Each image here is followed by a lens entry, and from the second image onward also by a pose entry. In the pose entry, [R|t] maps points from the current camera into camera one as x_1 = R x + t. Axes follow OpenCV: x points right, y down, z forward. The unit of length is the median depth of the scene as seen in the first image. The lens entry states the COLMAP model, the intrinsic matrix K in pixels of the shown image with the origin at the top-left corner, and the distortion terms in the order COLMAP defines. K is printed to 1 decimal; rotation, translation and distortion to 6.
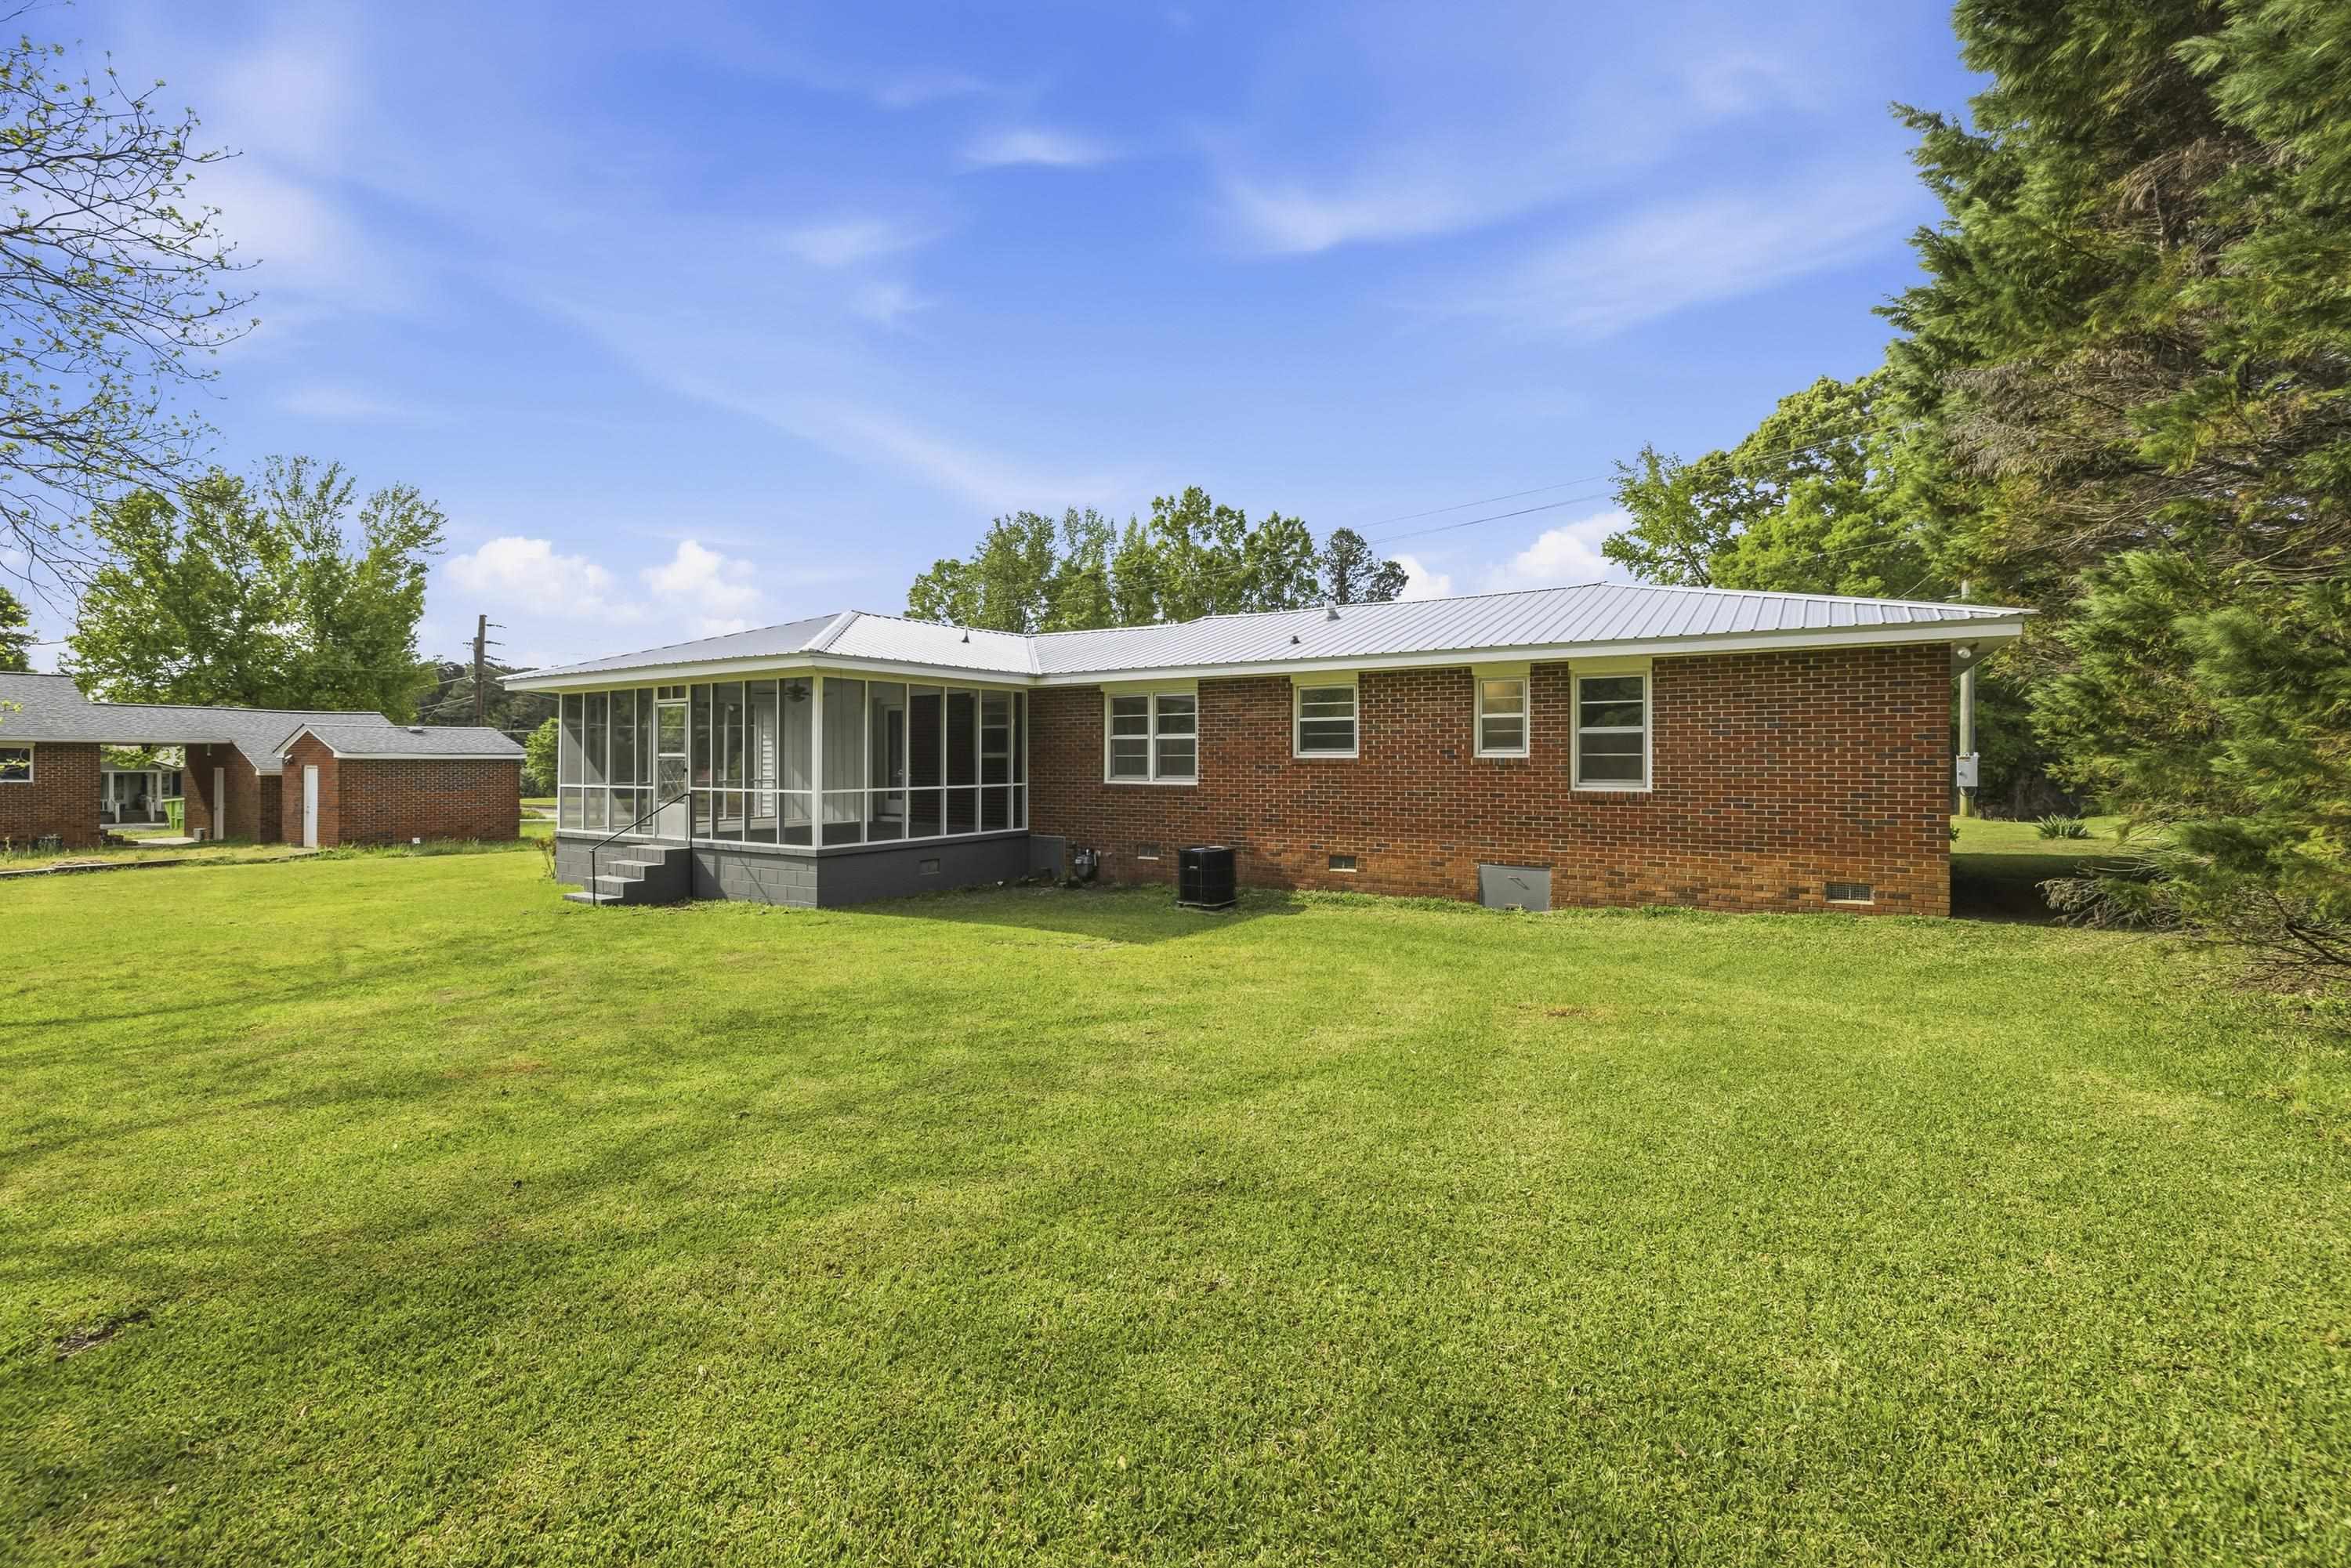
lens RADIAL K [[996.0, 0, 1153.8], [0, 996.0, 759.8], [0, 0, 1]] dist [-0.001214, 0.000244]
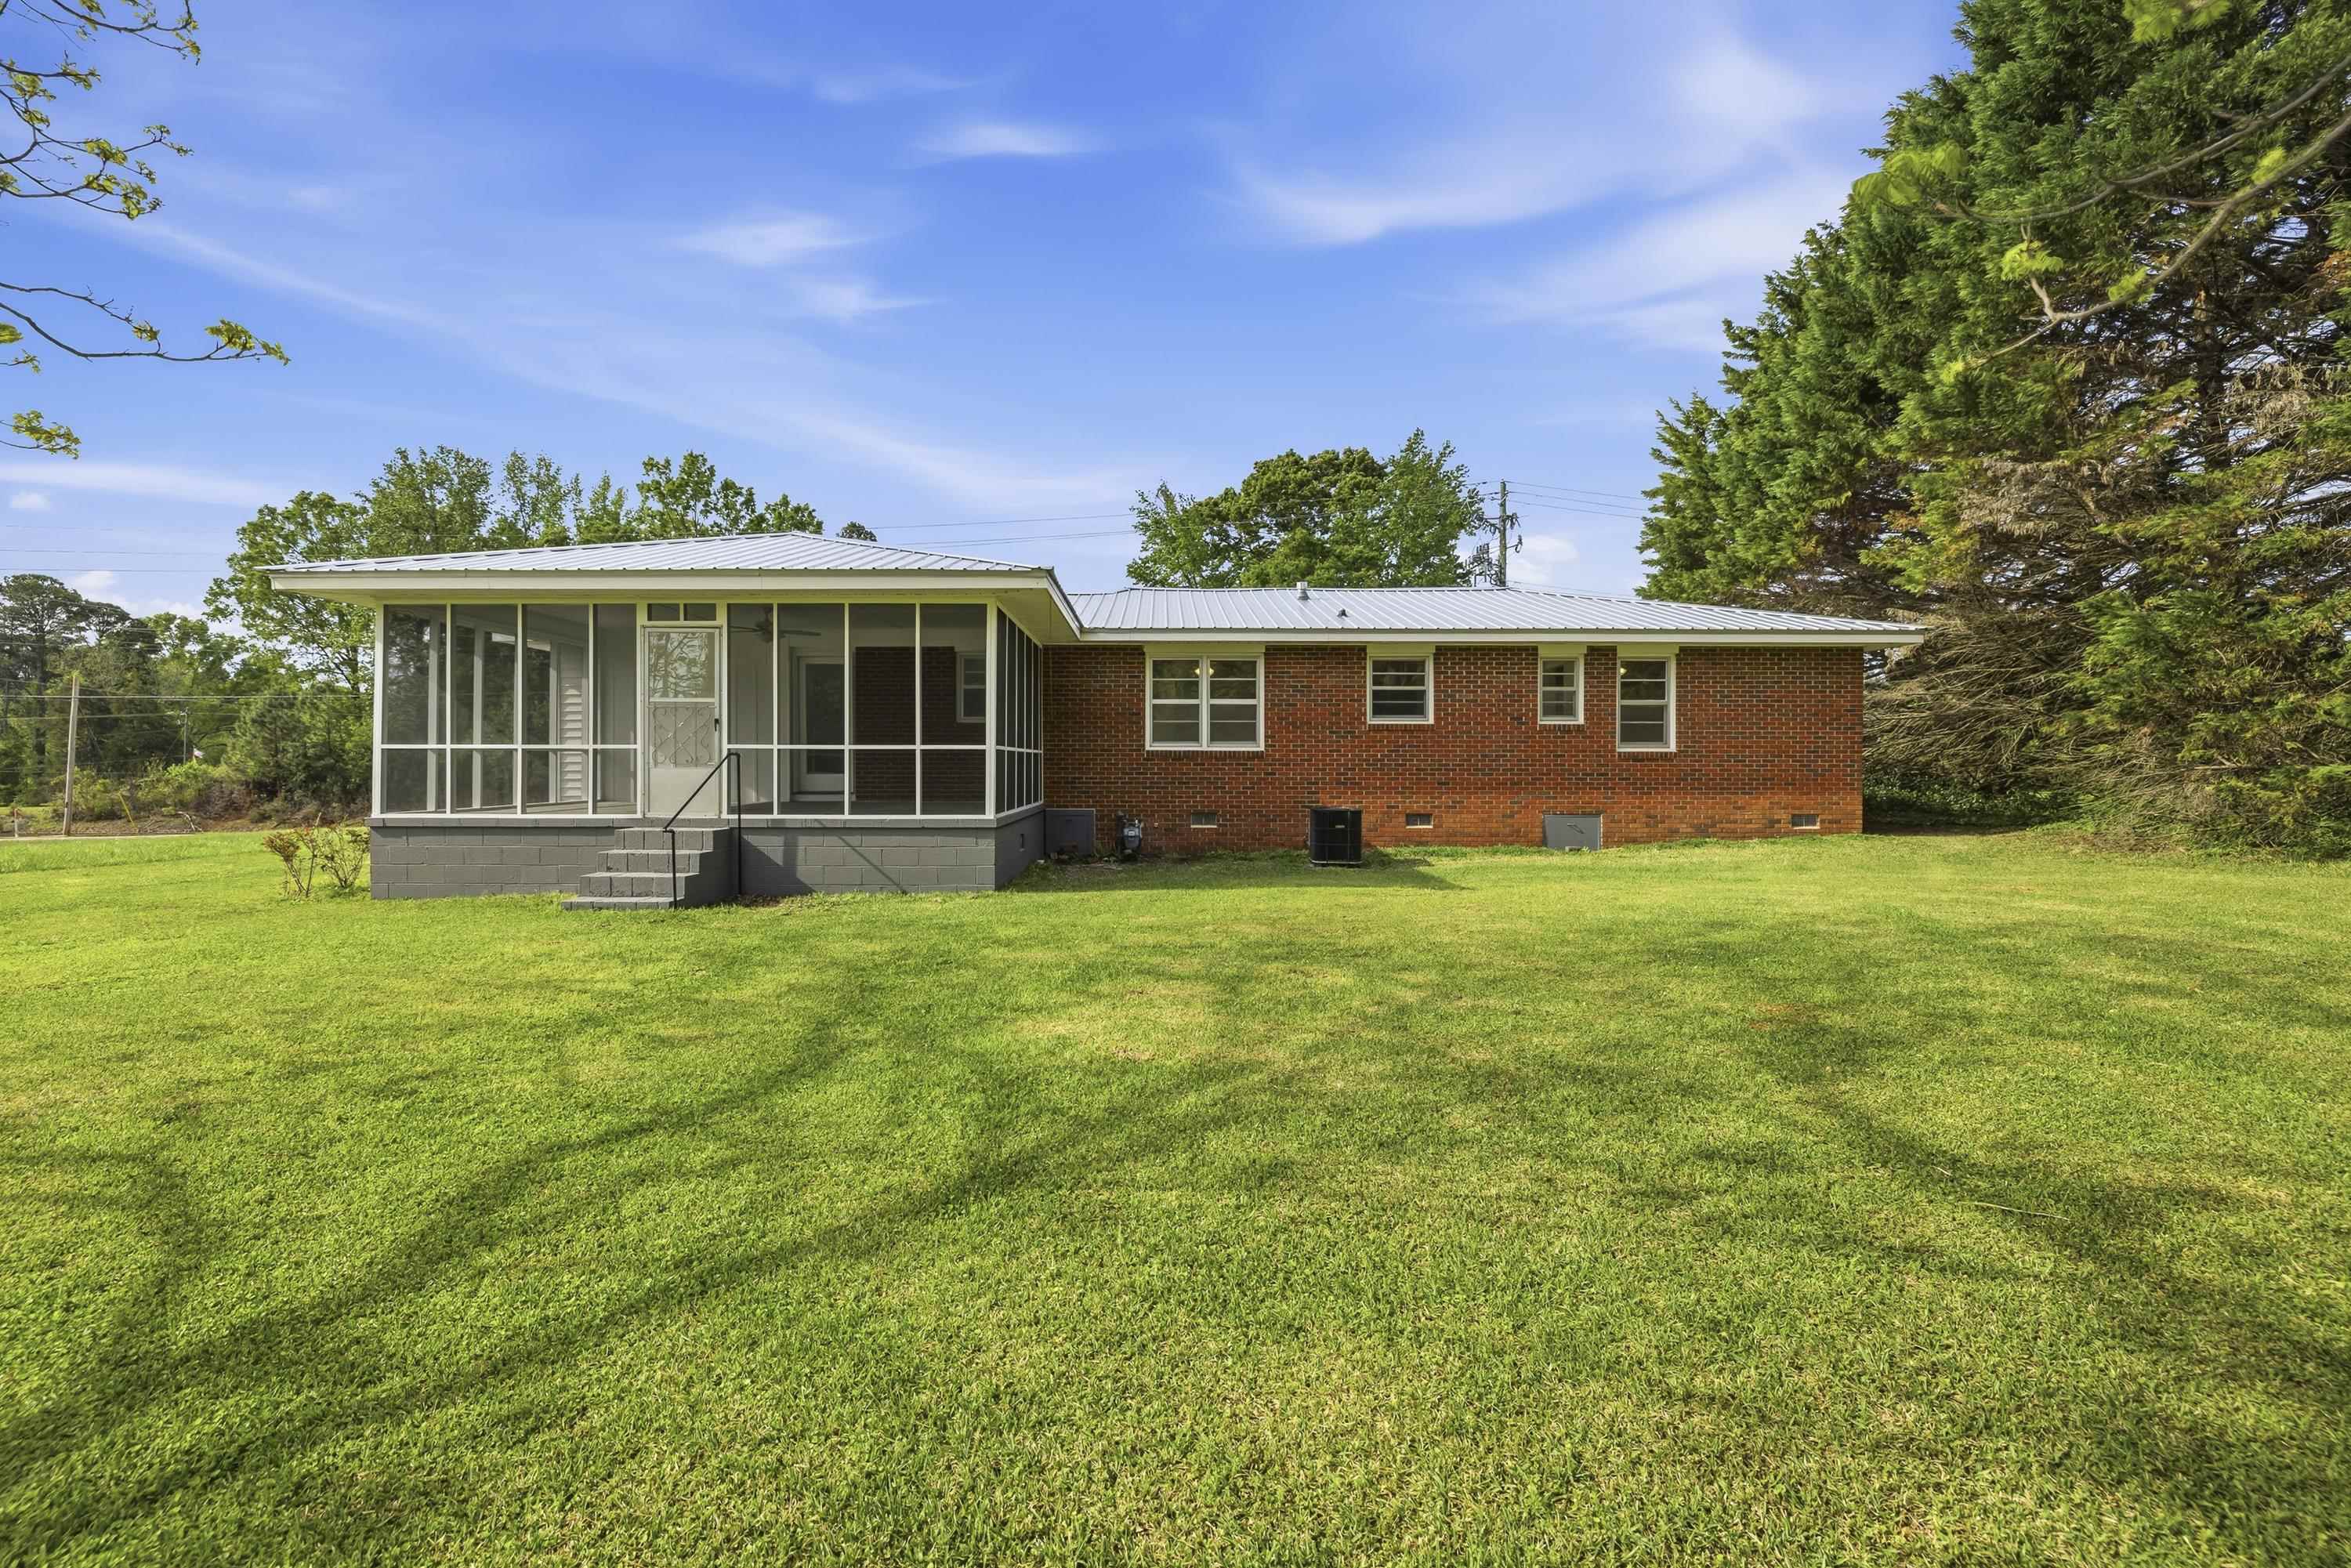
lens RADIAL K [[982.1, 0, 1175.5], [0, 982.1, 784.0], [0, 0, 1]] dist [0.004238, 0.000334]
pose [[0.847206, -0.007824, 0.531206, -0.575100], [-0.001962, 0.999839, 0.017855, 0.043145], [-0.531260, -0.016169, 0.847054, 0.221829]]
